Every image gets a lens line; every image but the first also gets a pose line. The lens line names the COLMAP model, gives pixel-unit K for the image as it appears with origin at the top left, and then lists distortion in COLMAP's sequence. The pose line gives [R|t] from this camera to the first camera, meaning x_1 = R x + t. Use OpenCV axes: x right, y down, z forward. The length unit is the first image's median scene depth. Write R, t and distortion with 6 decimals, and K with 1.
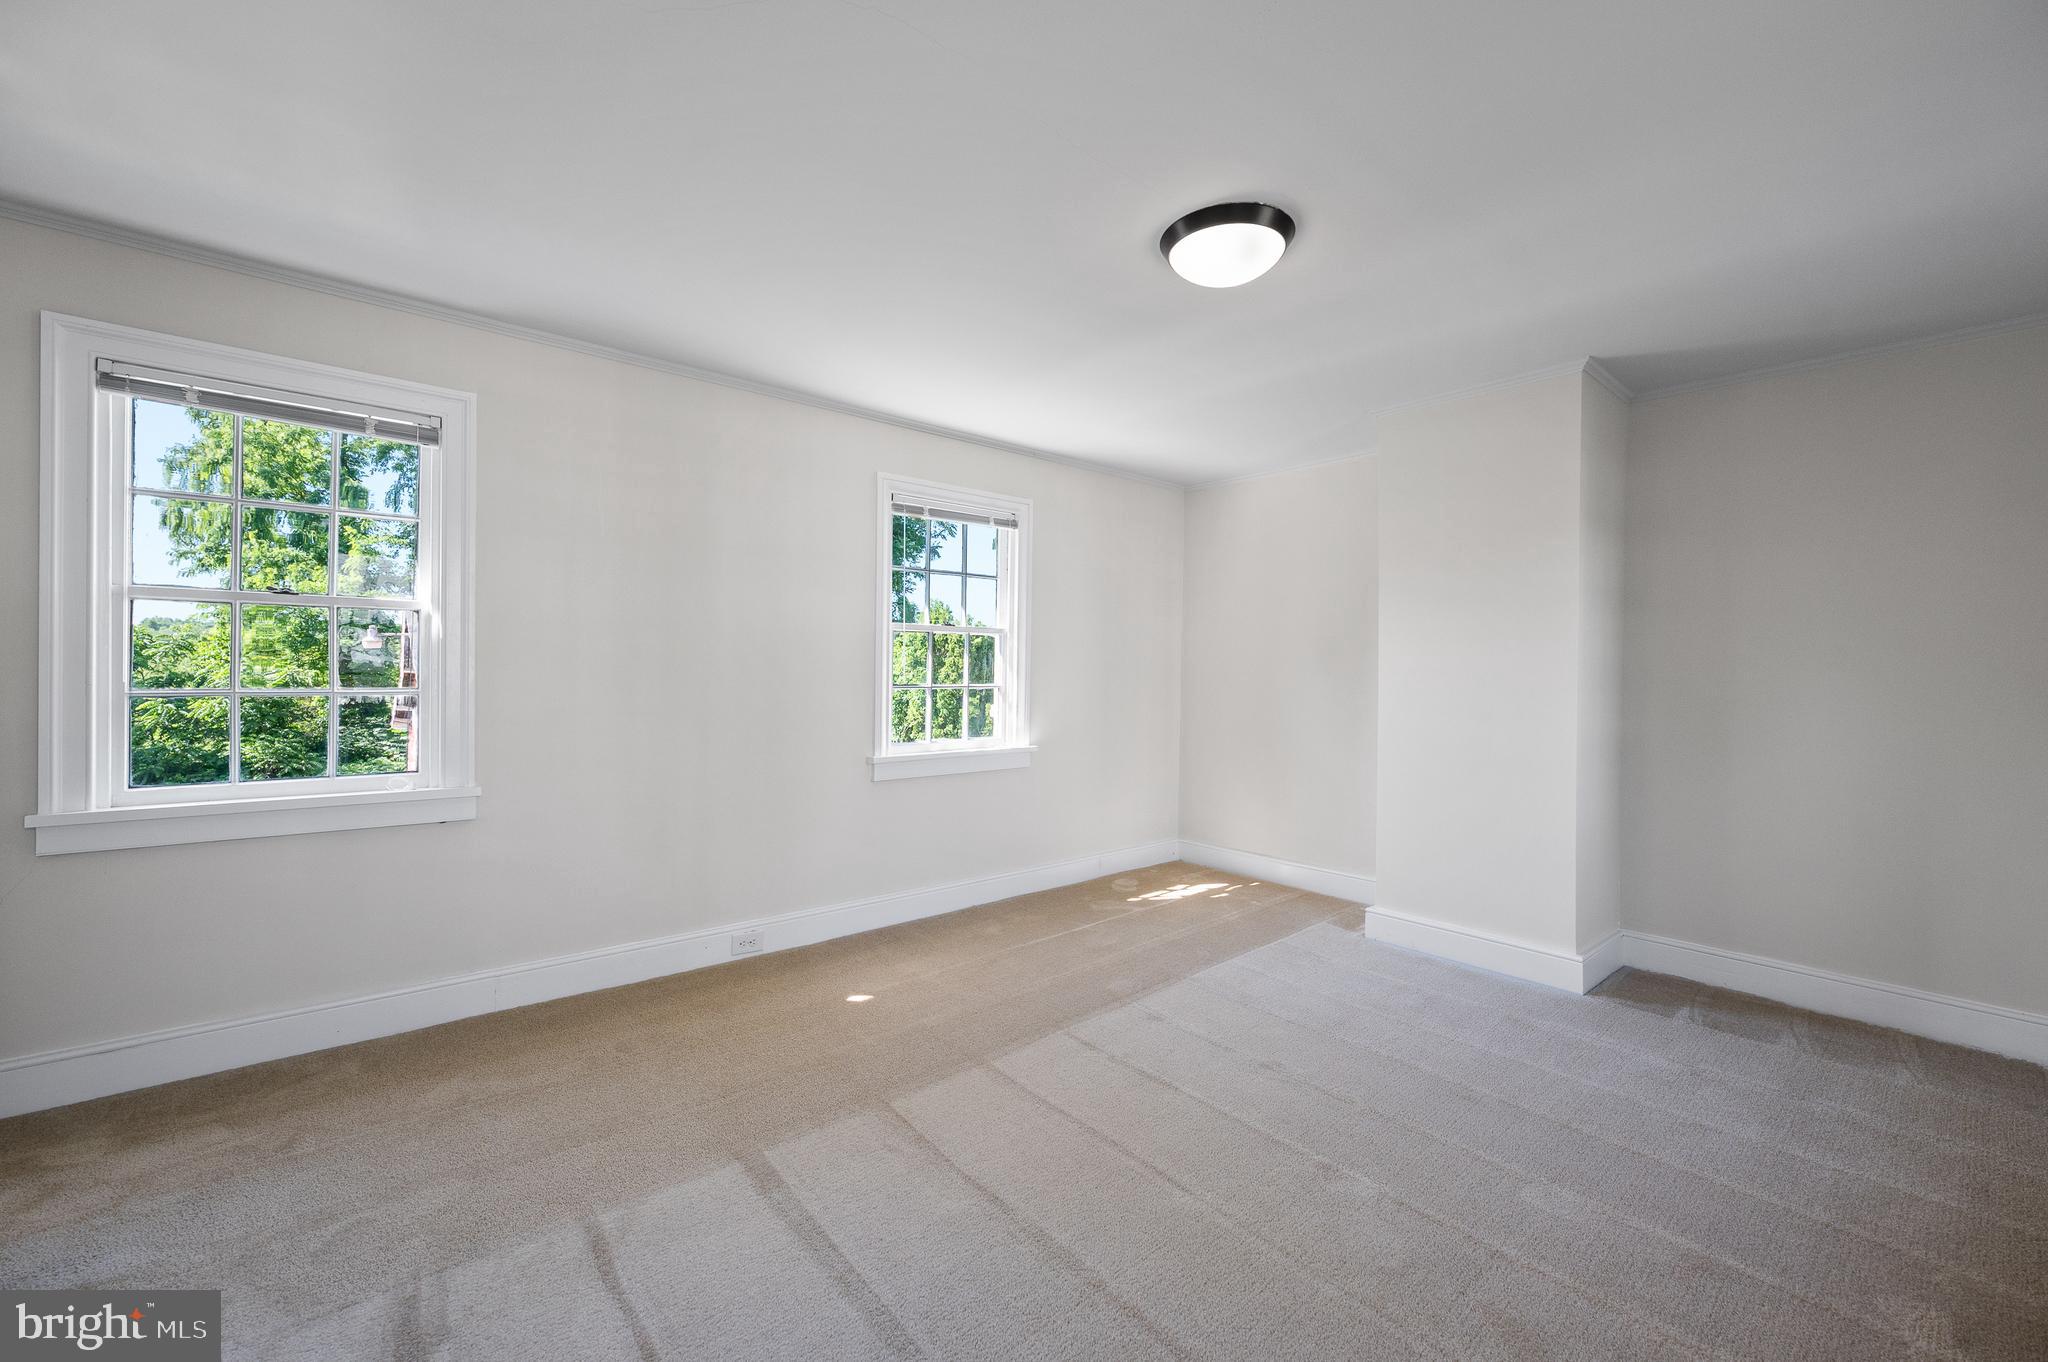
lens RADIAL K [[825.8, 0, 1022.2], [0, 825.8, 678.7], [0, 0, 1]] dist [0.000534, -0.000050]
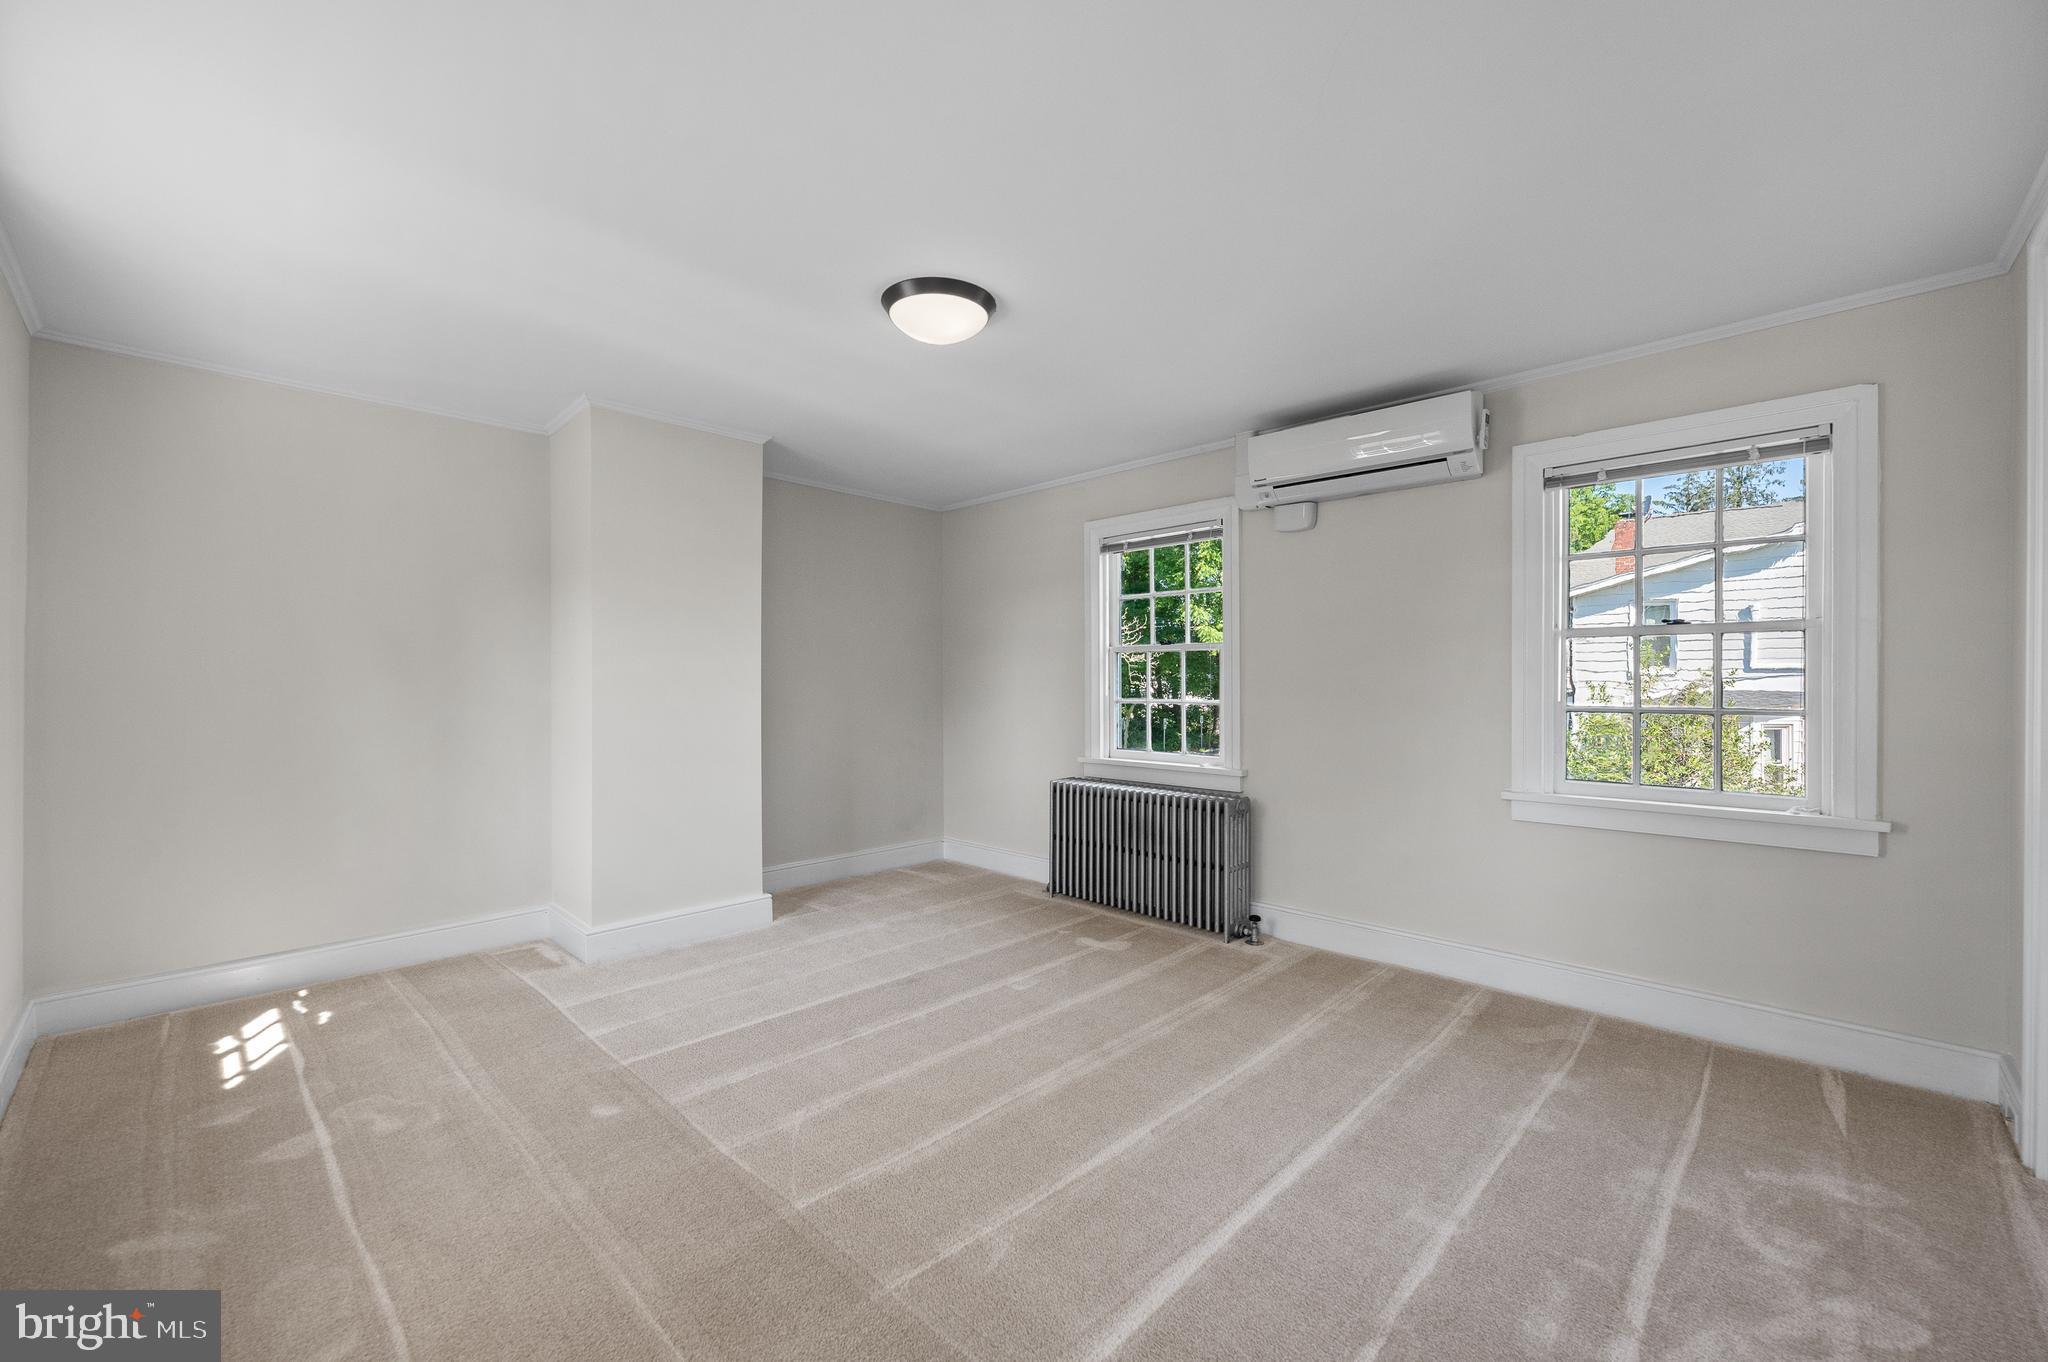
lens RADIAL K [[825.8, 0, 1022.2], [0, 825.8, 678.7], [0, 0, 1]] dist [0.000534, -0.000050]
pose [[-0.126768, -0.003669, 0.991926, -0.646189], [-0.002928, 0.999990, 0.003325, -0.014133], [-0.991928, -0.002483, -0.126777, 0.715834]]
